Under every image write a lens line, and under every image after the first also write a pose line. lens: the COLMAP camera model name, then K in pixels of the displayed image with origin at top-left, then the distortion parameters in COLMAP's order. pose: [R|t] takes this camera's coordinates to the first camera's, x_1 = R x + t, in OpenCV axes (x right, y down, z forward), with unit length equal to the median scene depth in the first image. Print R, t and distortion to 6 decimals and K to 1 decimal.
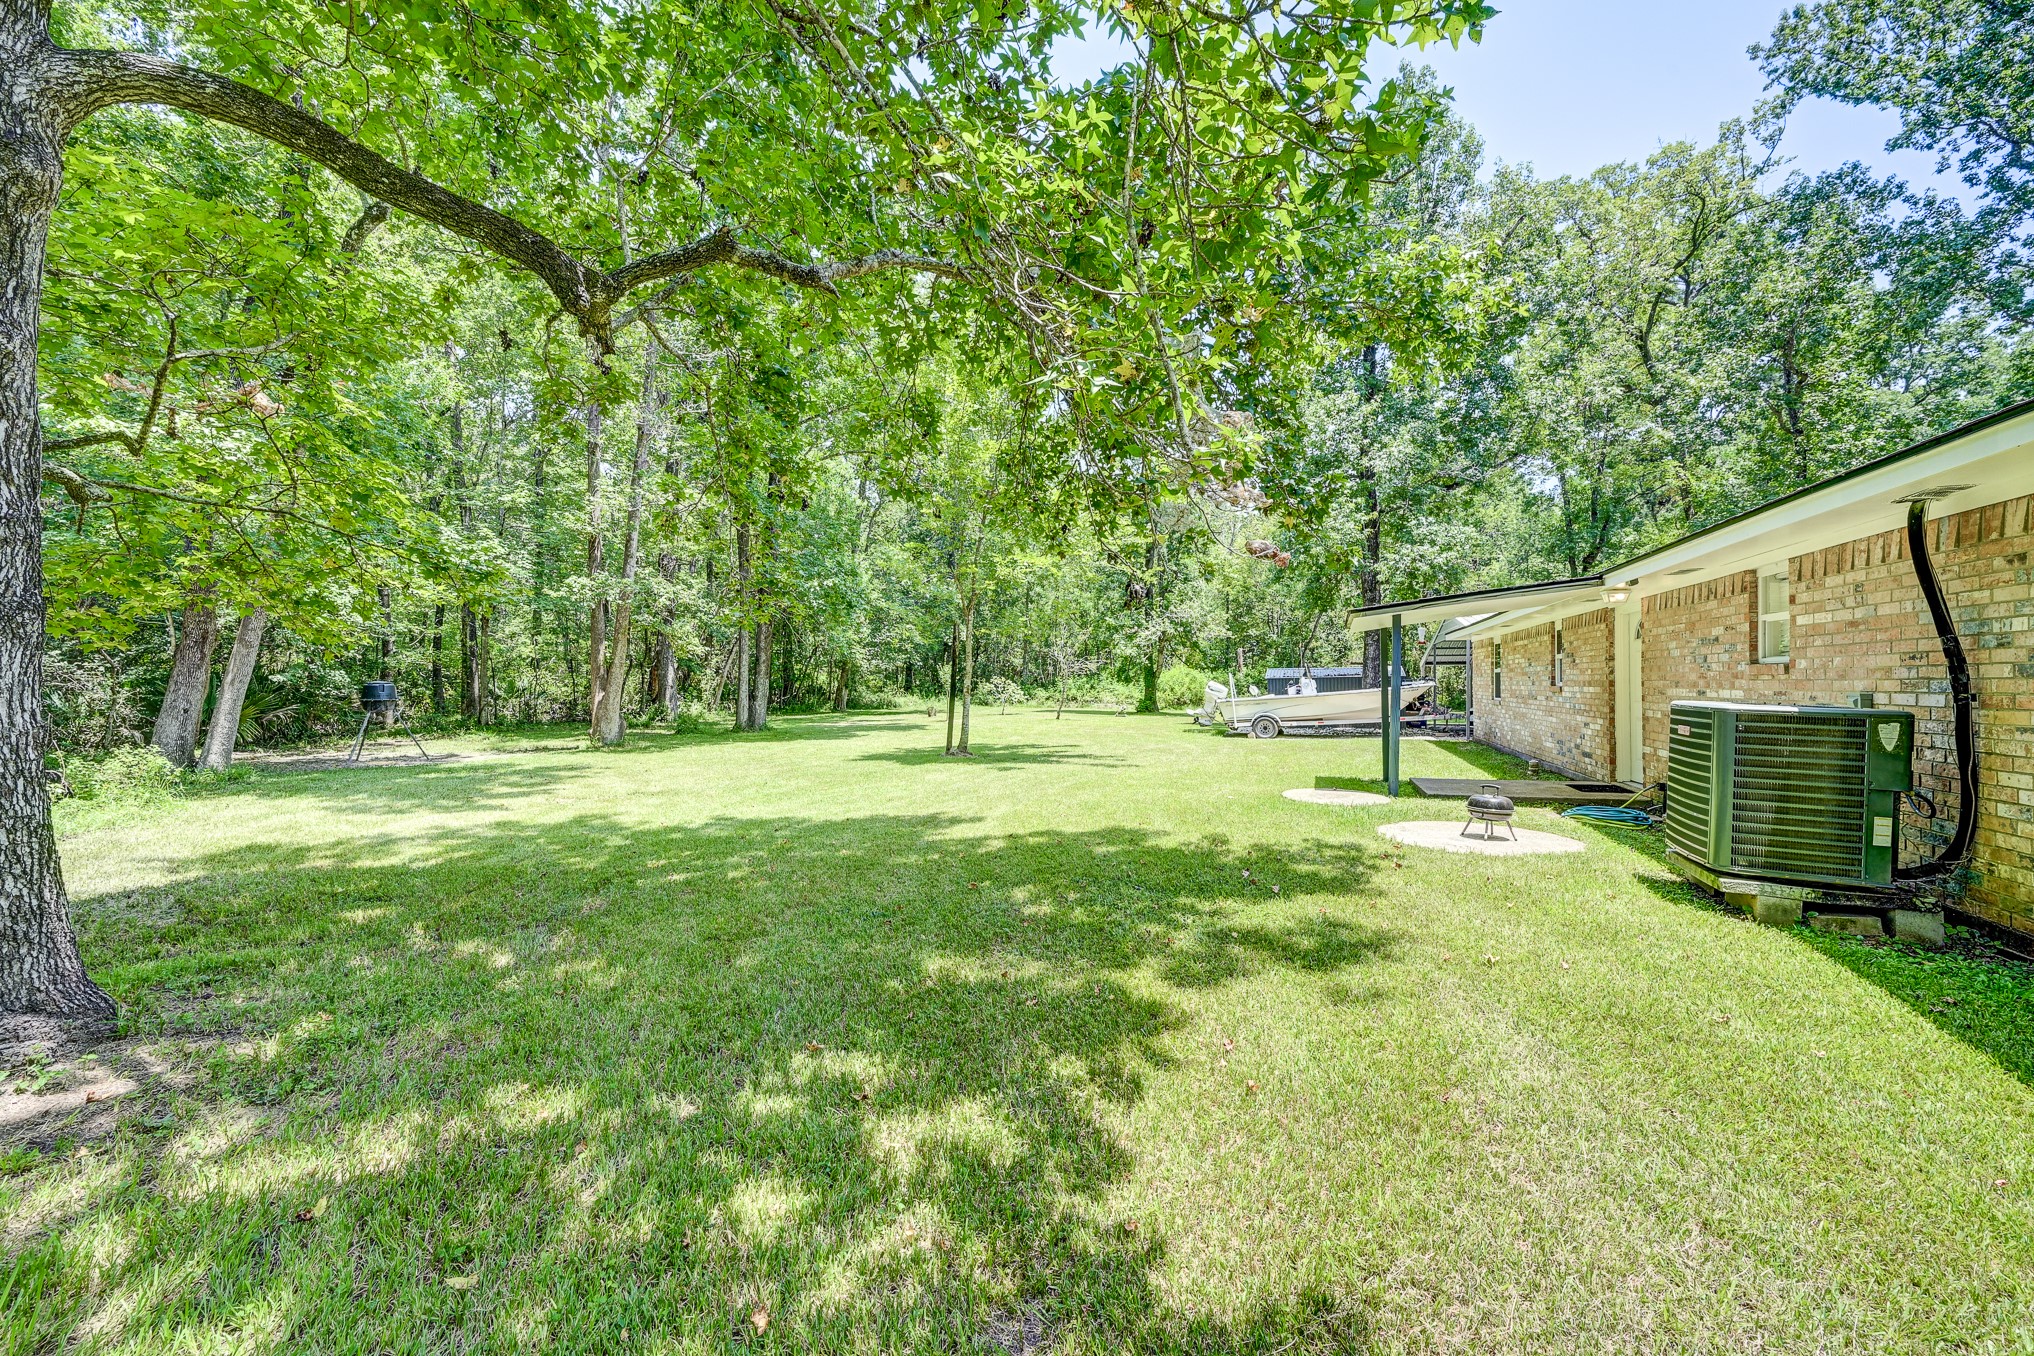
lens RADIAL K [[798.4, 0, 1016.8], [0, 798.4, 674.4], [0, 0, 1]] dist [-0.001133, -0.000031]
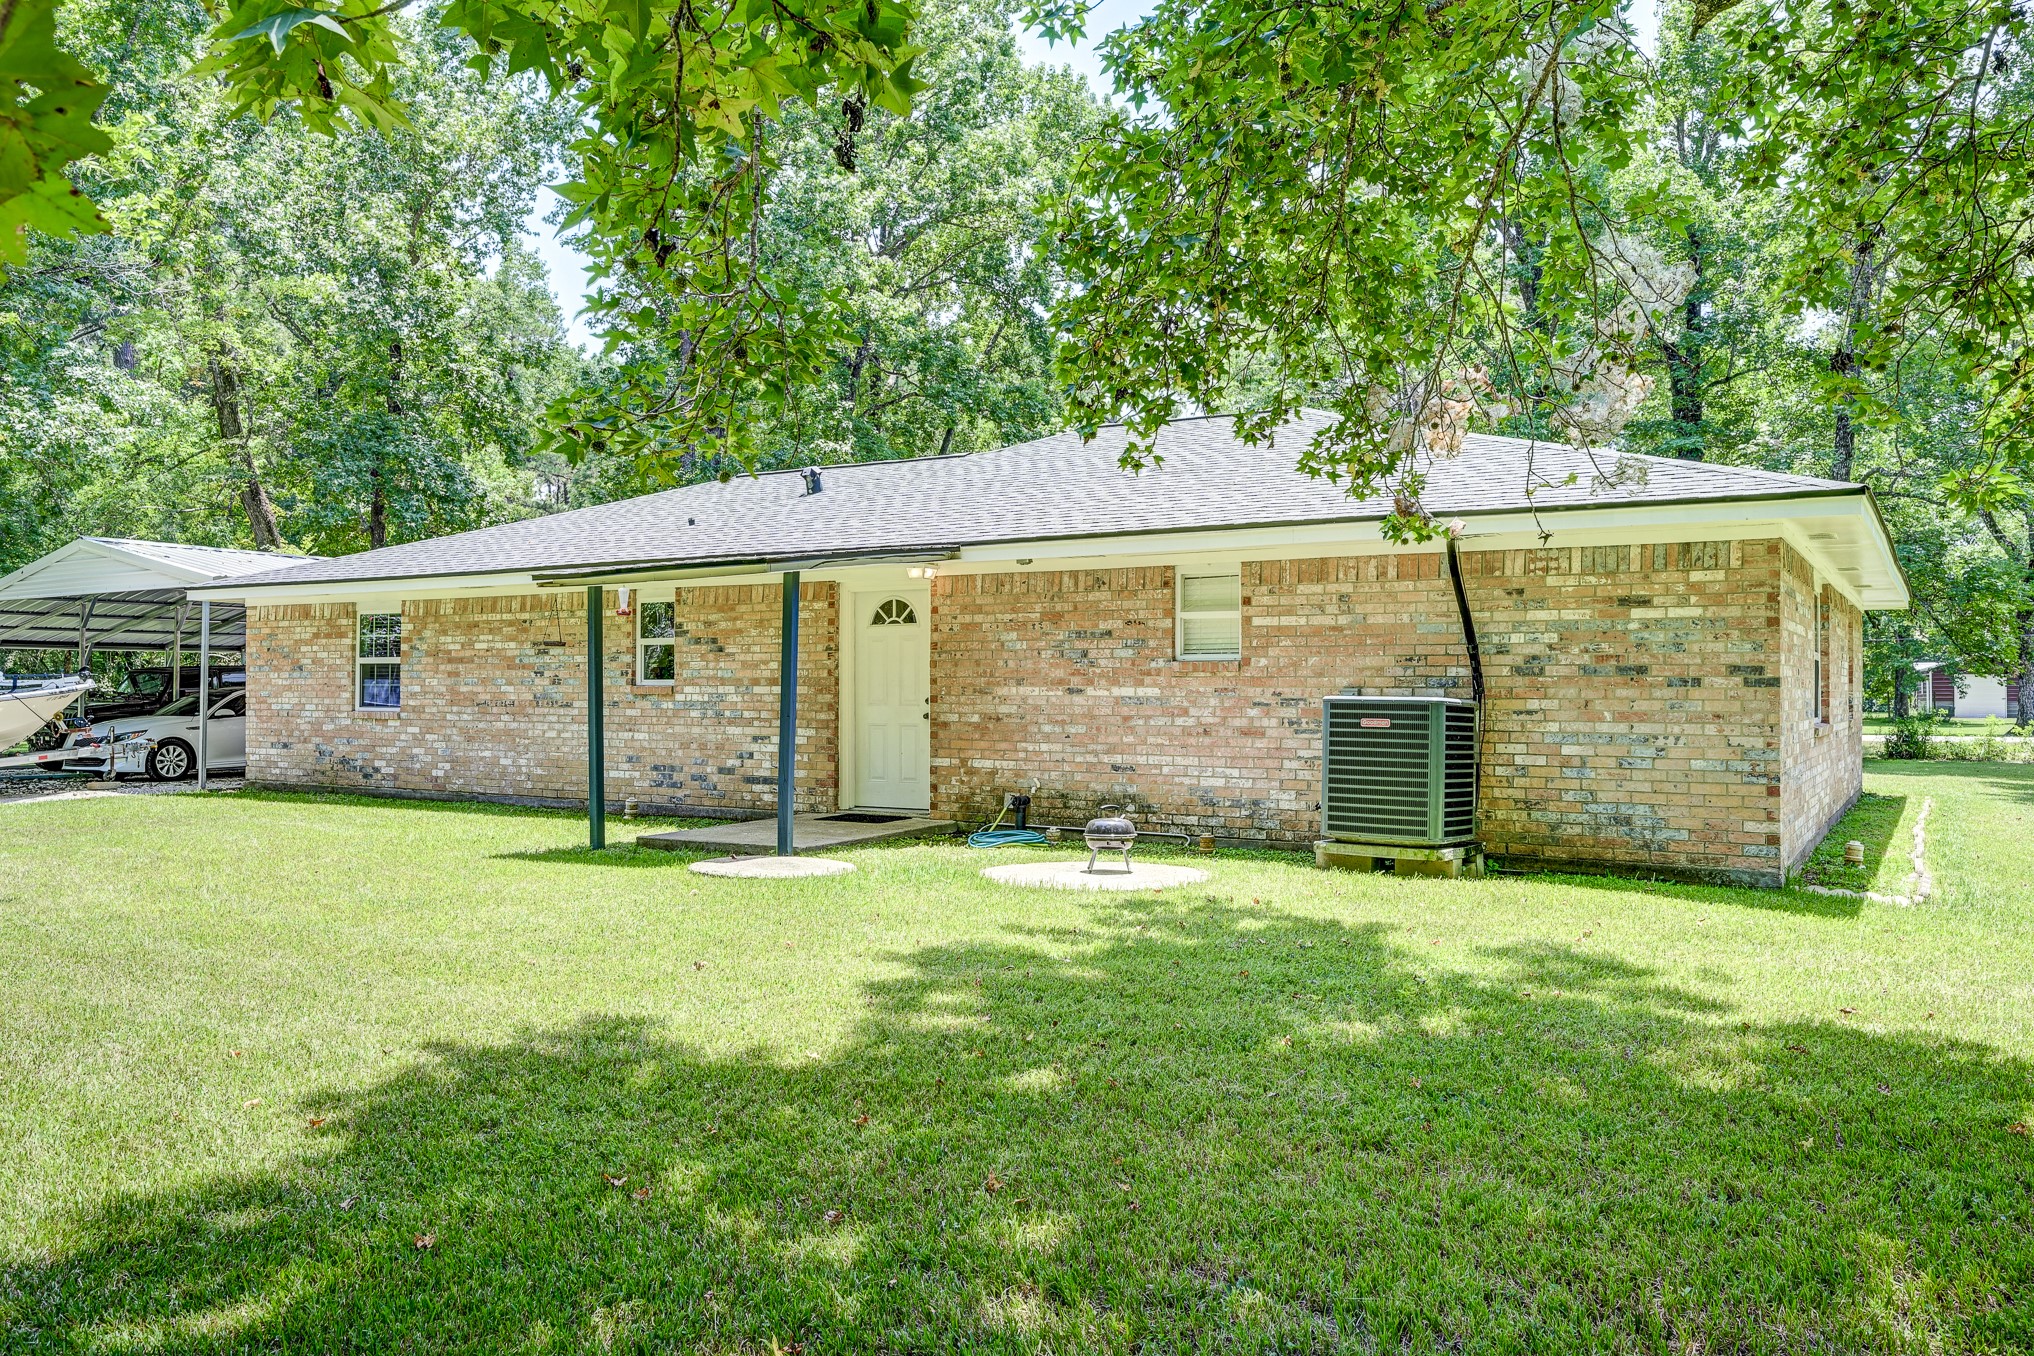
lens RADIAL K [[1500.3, 0, 1021.8], [0, 1500.3, 671.9], [0, 0, 1]] dist [-0.007407, 0.000656]
pose [[0.185427, 0.012201, 0.982582, -0.938829], [-0.012561, 0.999871, -0.010046, 0.021410], [-0.982578, -0.010479, 0.185556, 0.839561]]
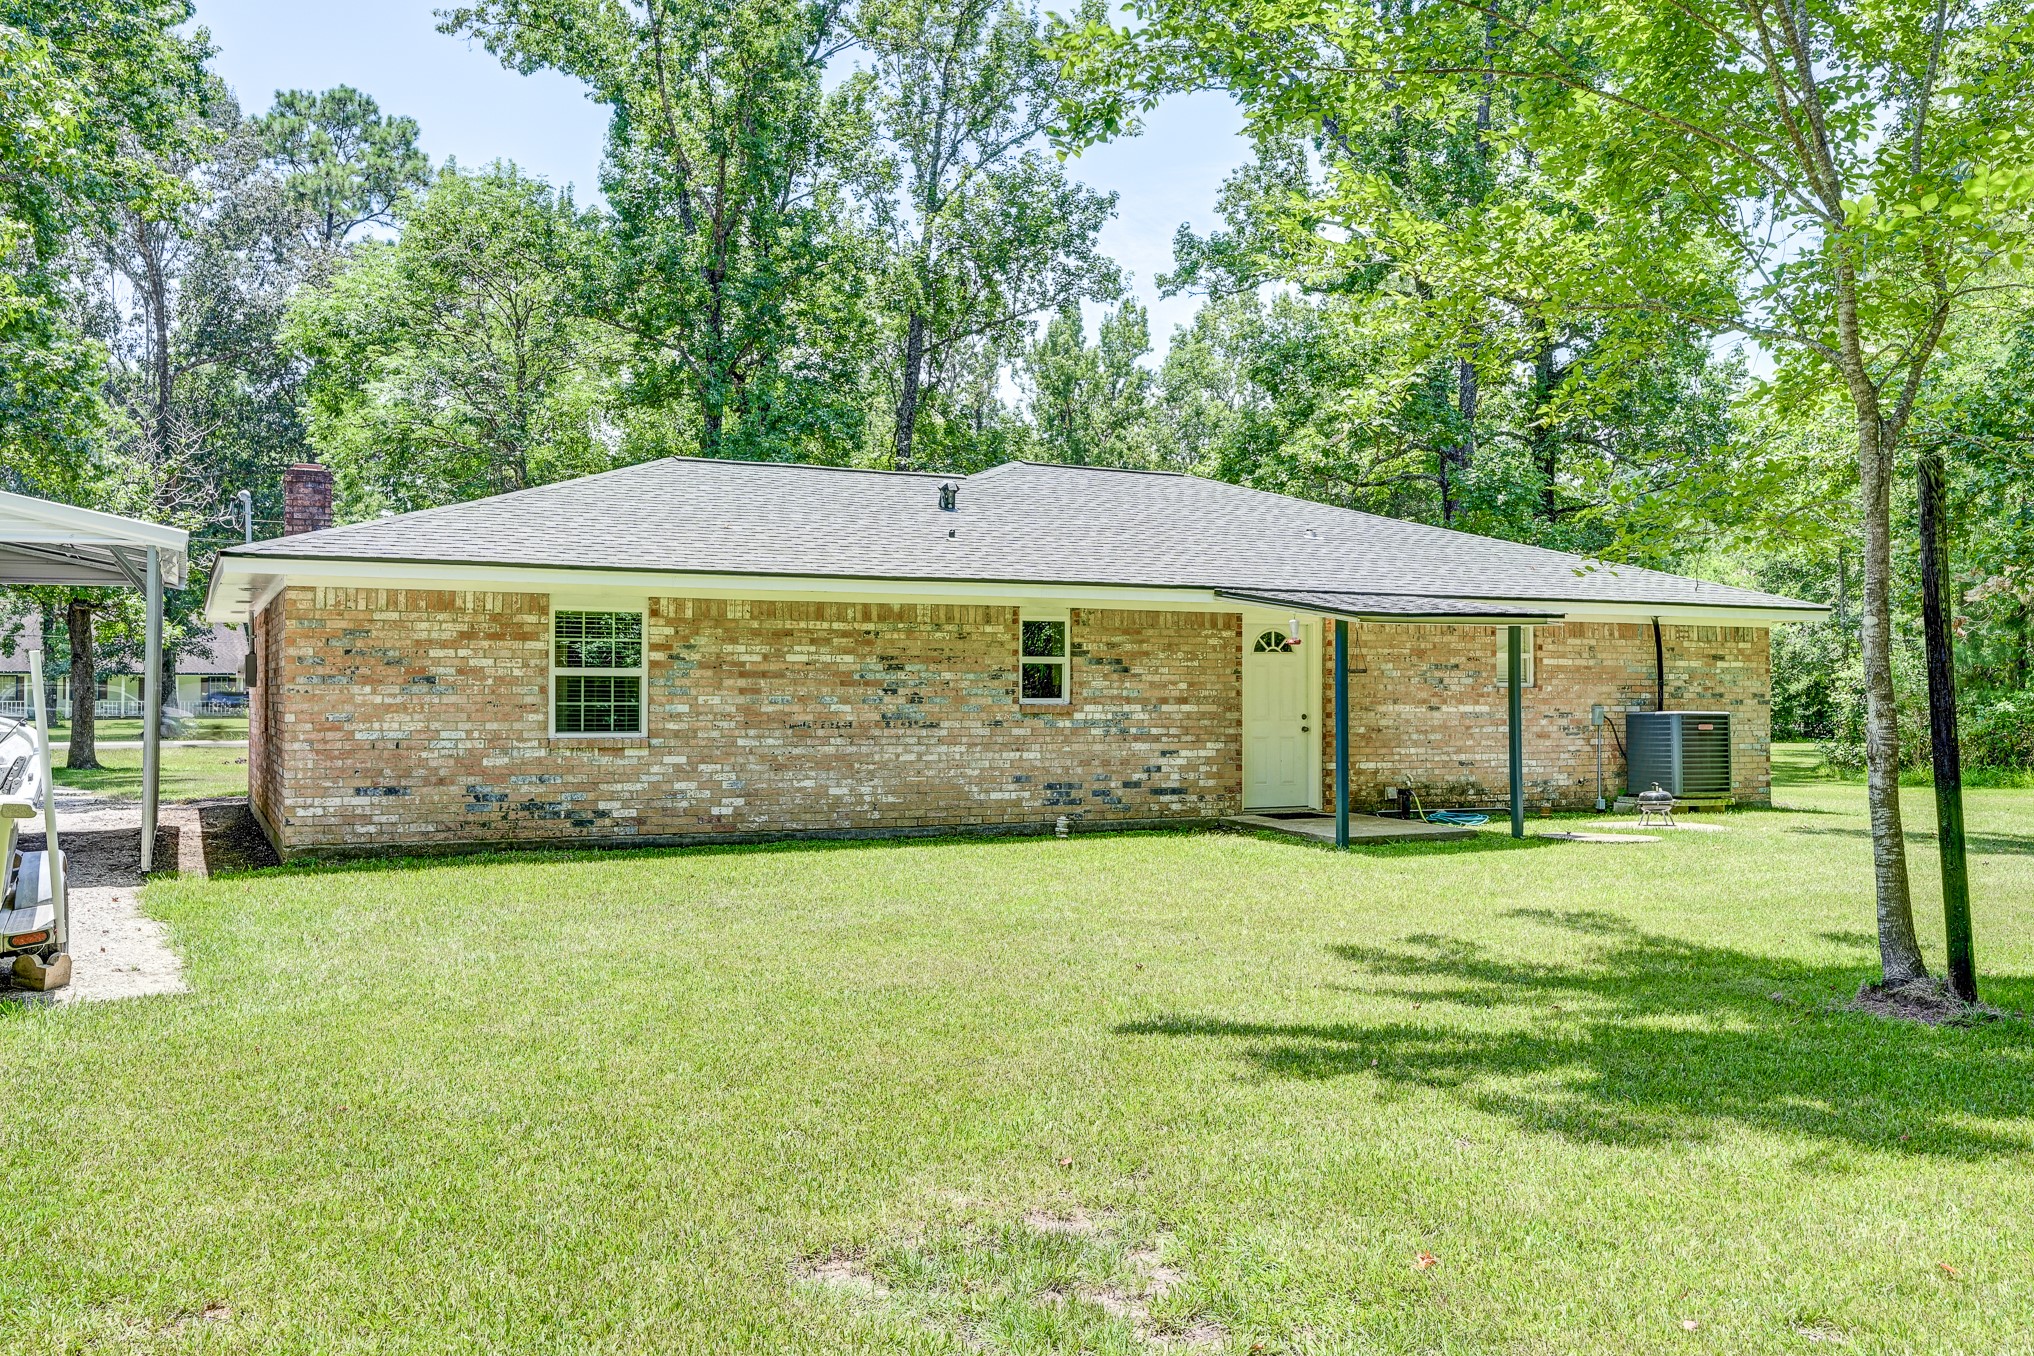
lens RADIAL K [[1735.9, 0, 1012.2], [0, 1735.9, 664.9], [0, 0, 1]] dist [-0.005874, -0.001873]
pose [[-0.722087, 0.009164, 0.691742, -0.586628], [-0.010259, 0.999660, -0.023952, 0.030290], [-0.691726, -0.024392, -0.721748, 3.815490]]
